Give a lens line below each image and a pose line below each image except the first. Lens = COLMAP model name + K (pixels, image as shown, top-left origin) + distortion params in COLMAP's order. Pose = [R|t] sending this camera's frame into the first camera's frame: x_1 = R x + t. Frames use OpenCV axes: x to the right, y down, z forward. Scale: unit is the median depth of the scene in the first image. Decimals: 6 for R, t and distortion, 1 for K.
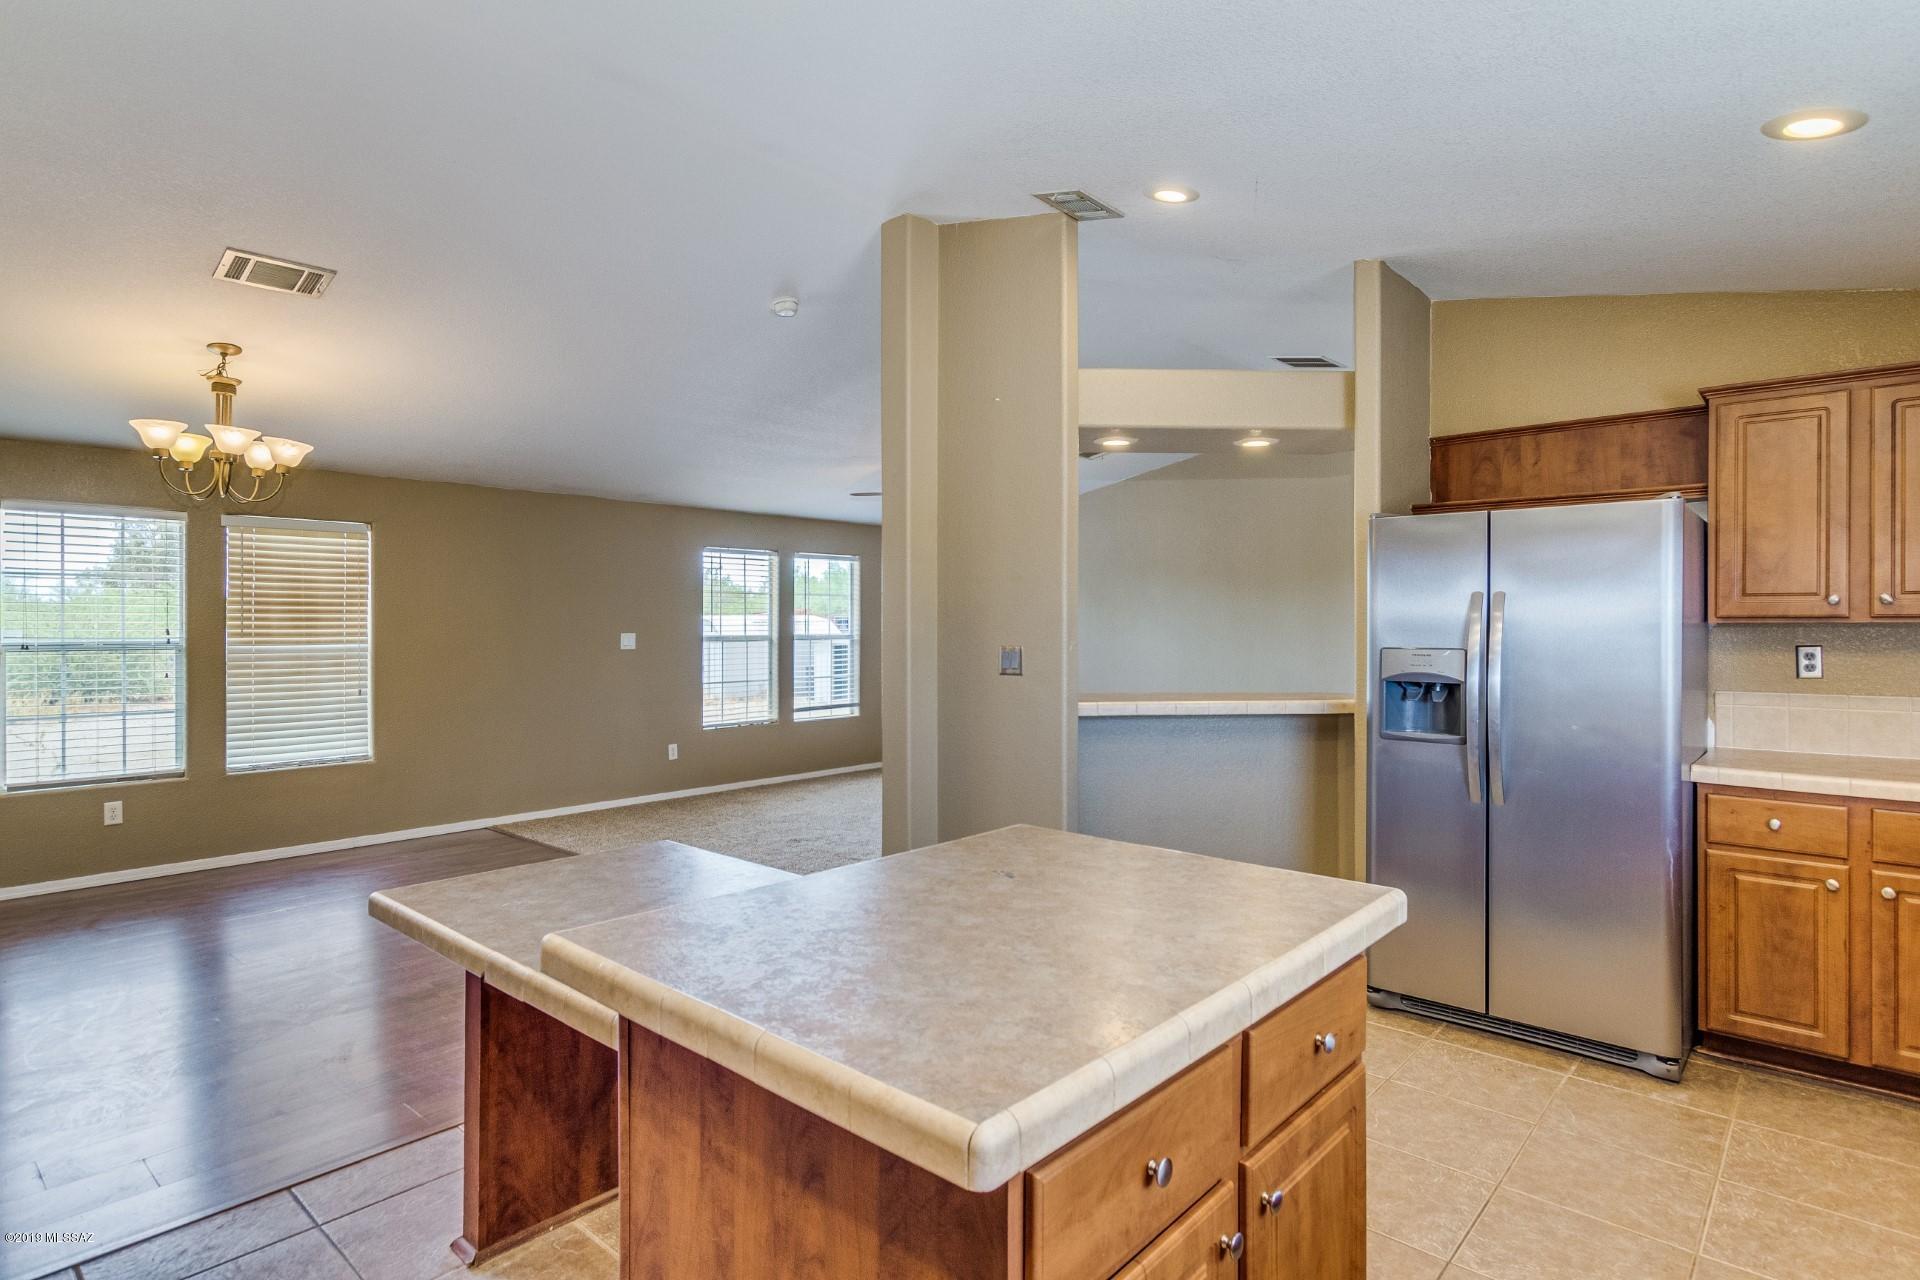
lens RADIAL K [[1006.9, 0, 962.1], [0, 1006.9, 625.6], [0, 0, 1]] dist [0.003756, 0.000160]
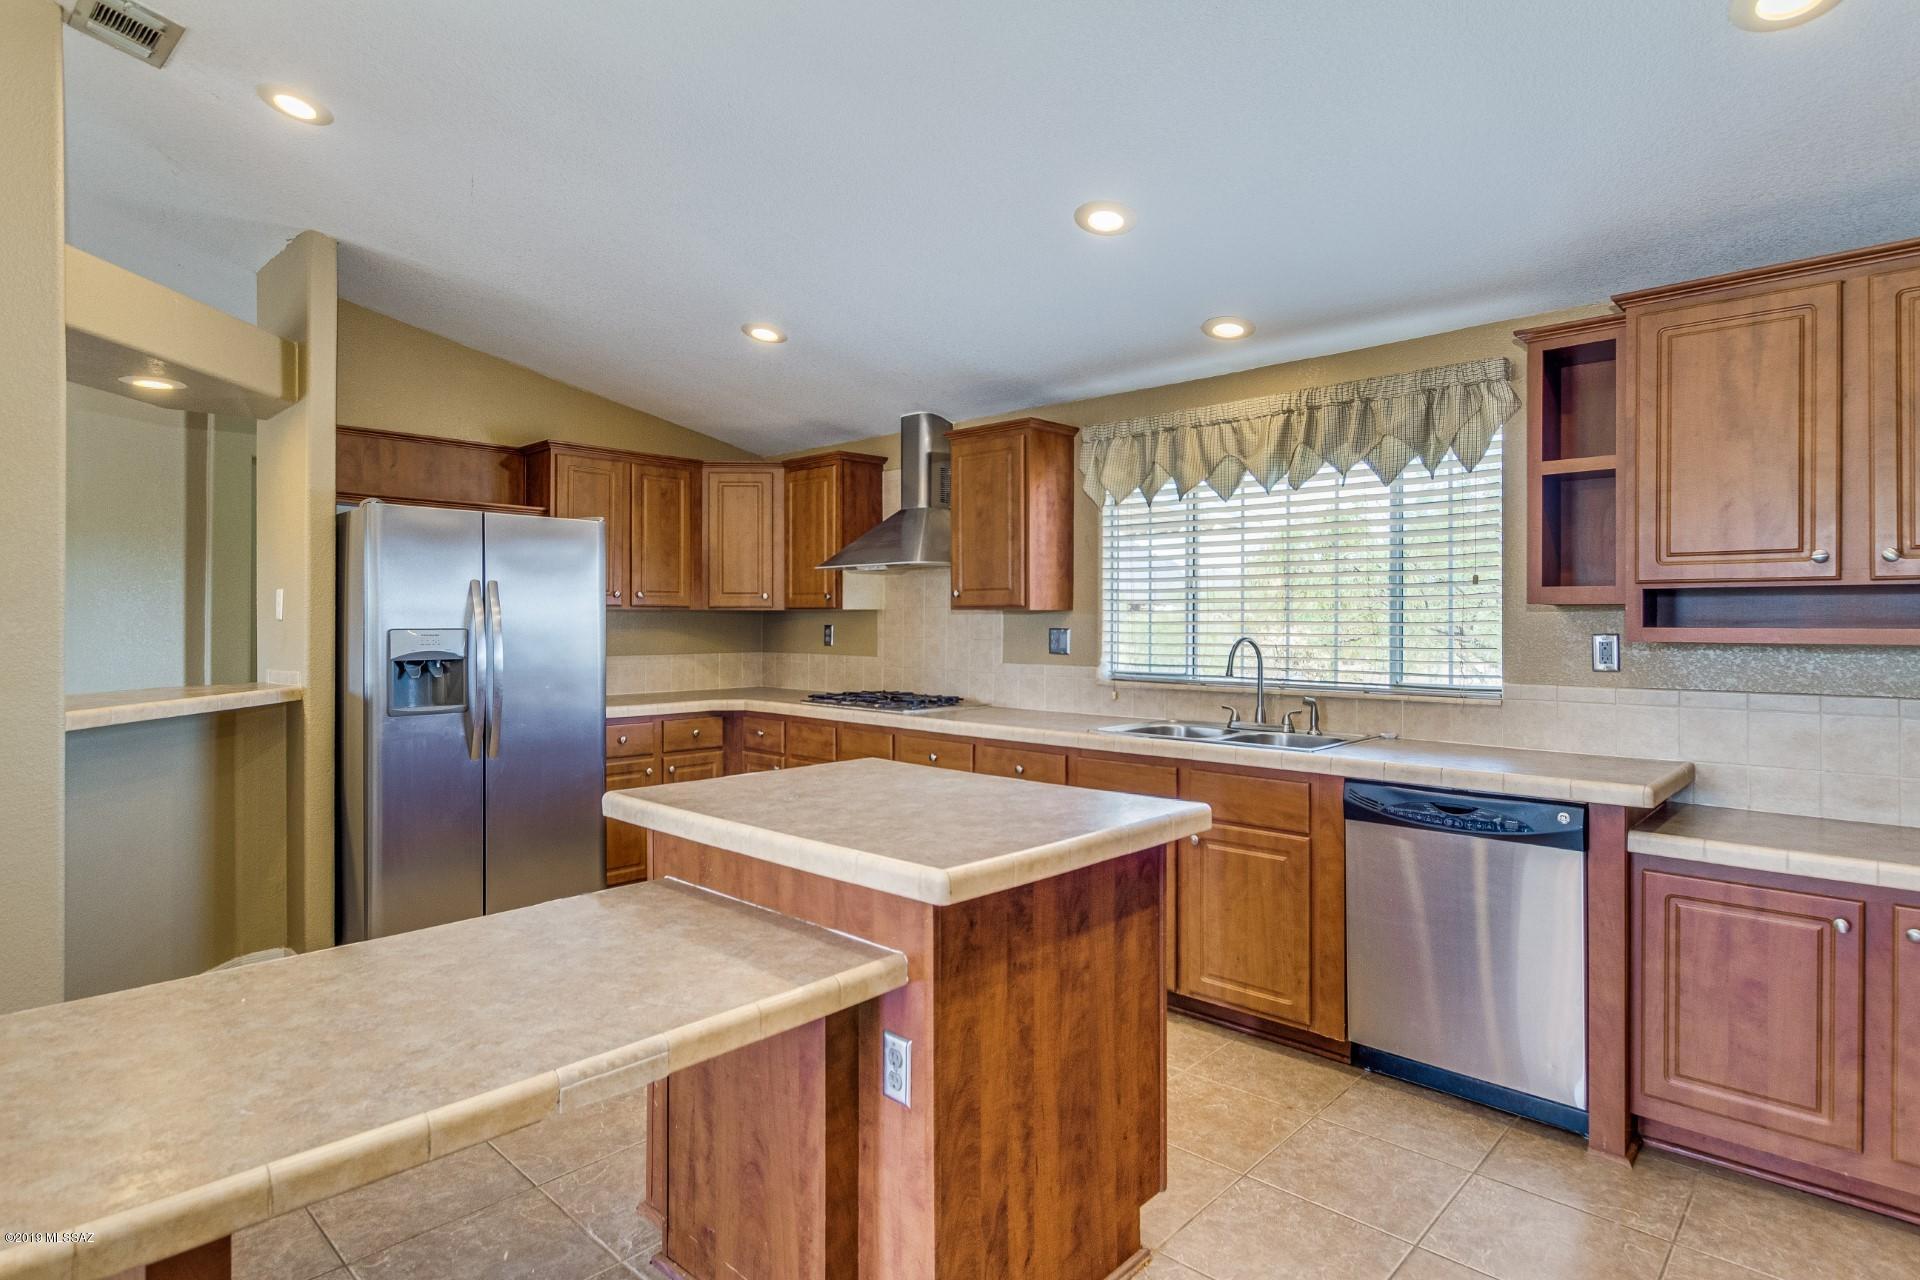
lens RADIAL K [[1006.9, 0, 962.1], [0, 1006.9, 625.6], [0, 0, 1]] dist [0.003756, 0.000160]
pose [[0.027342, -0.005826, 0.999609, -0.620769], [0.004662, 0.999973, 0.005700, 0.015052], [-0.999615, 0.004505, 0.027369, 0.394012]]
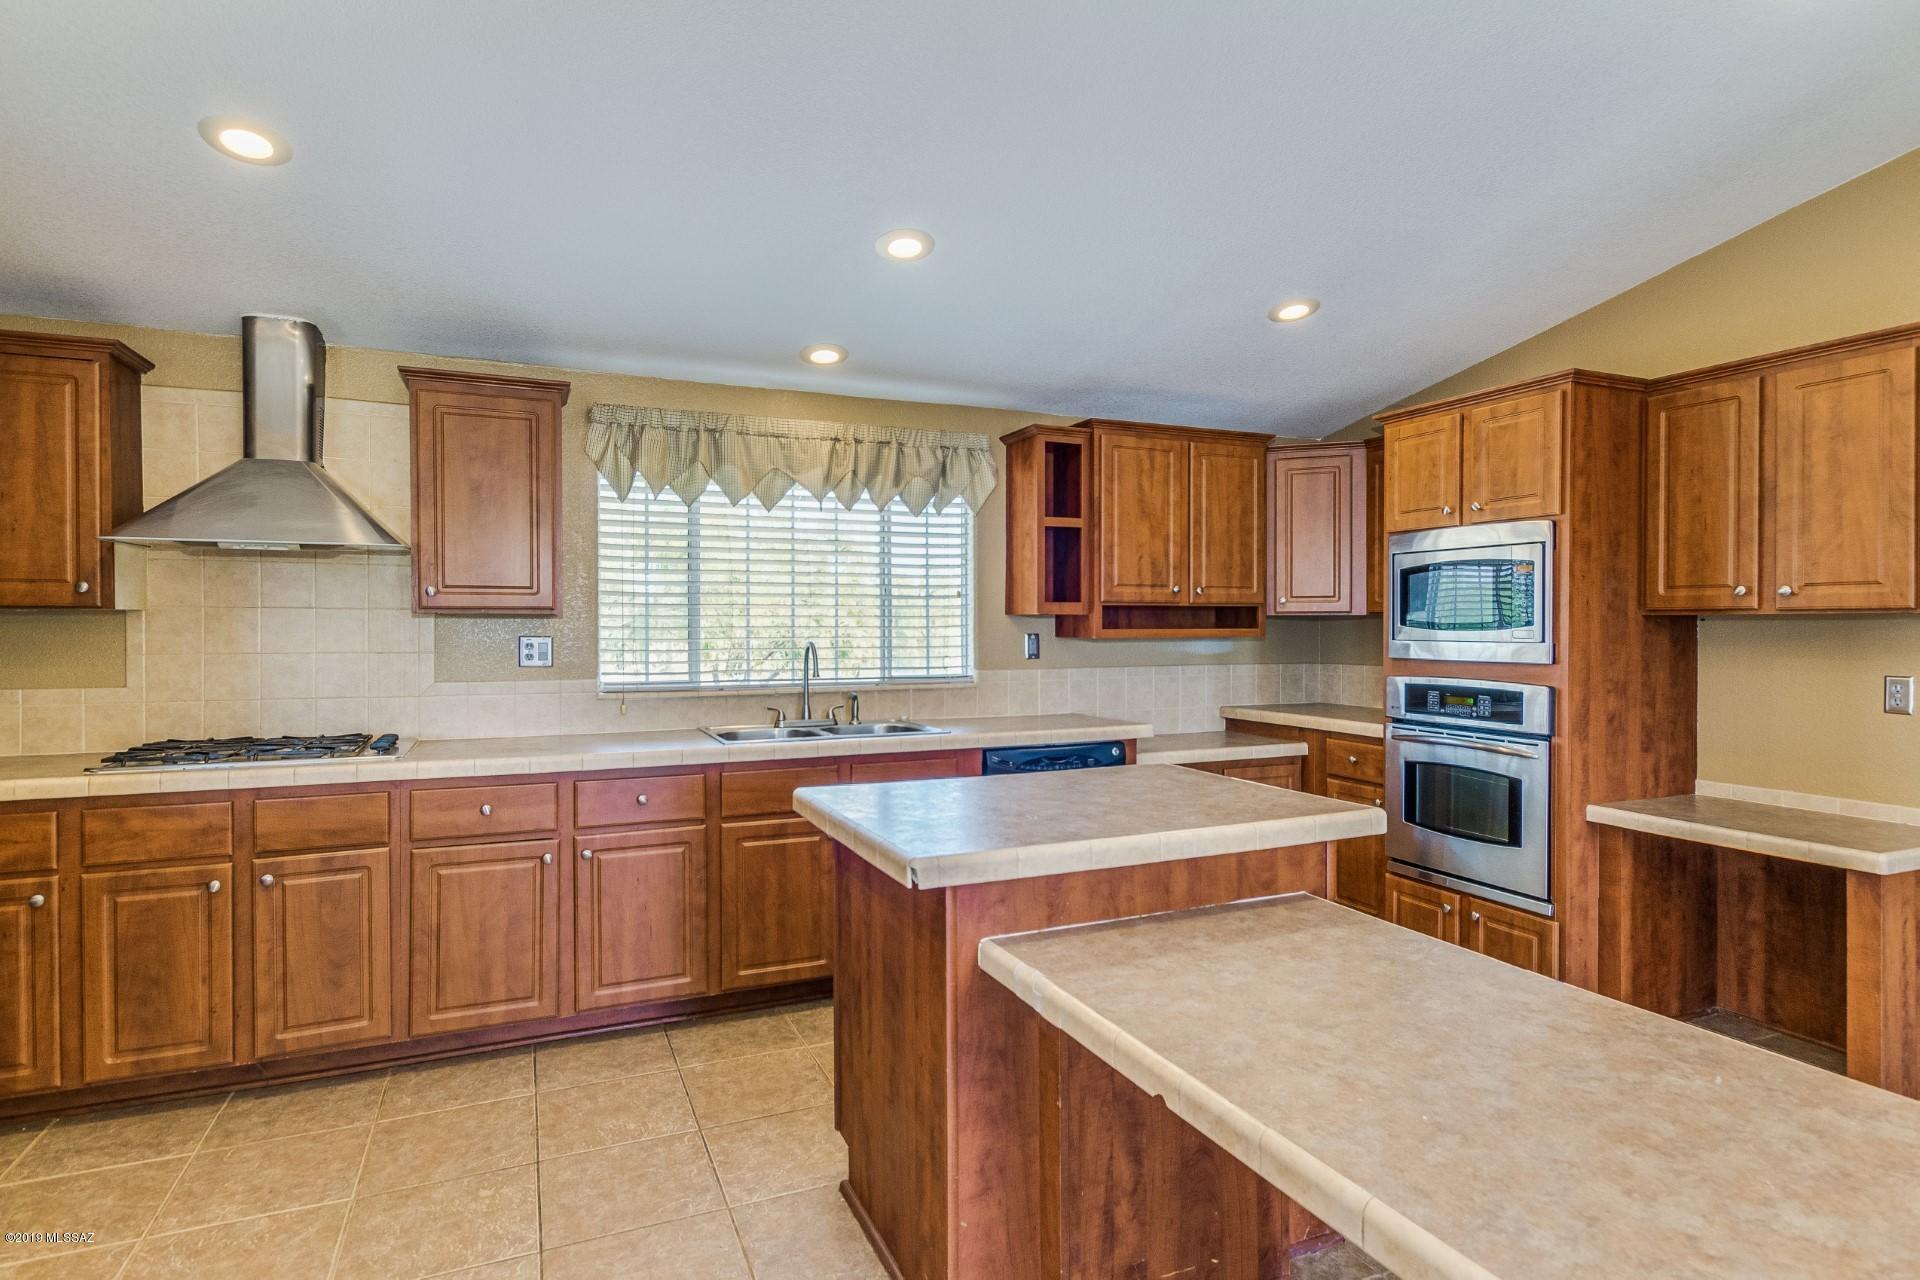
lens RADIAL K [[1011.4, 0, 960.0], [0, 1011.4, 640.0], [0, 0, 1]] dist [0.003800, 0.000607]
pose [[-0.910677, -0.006976, 0.413060, -0.190929], [0.002518, 0.999745, 0.022435, 0.008101], [-0.413111, 0.021471, -0.910427, 1.092320]]
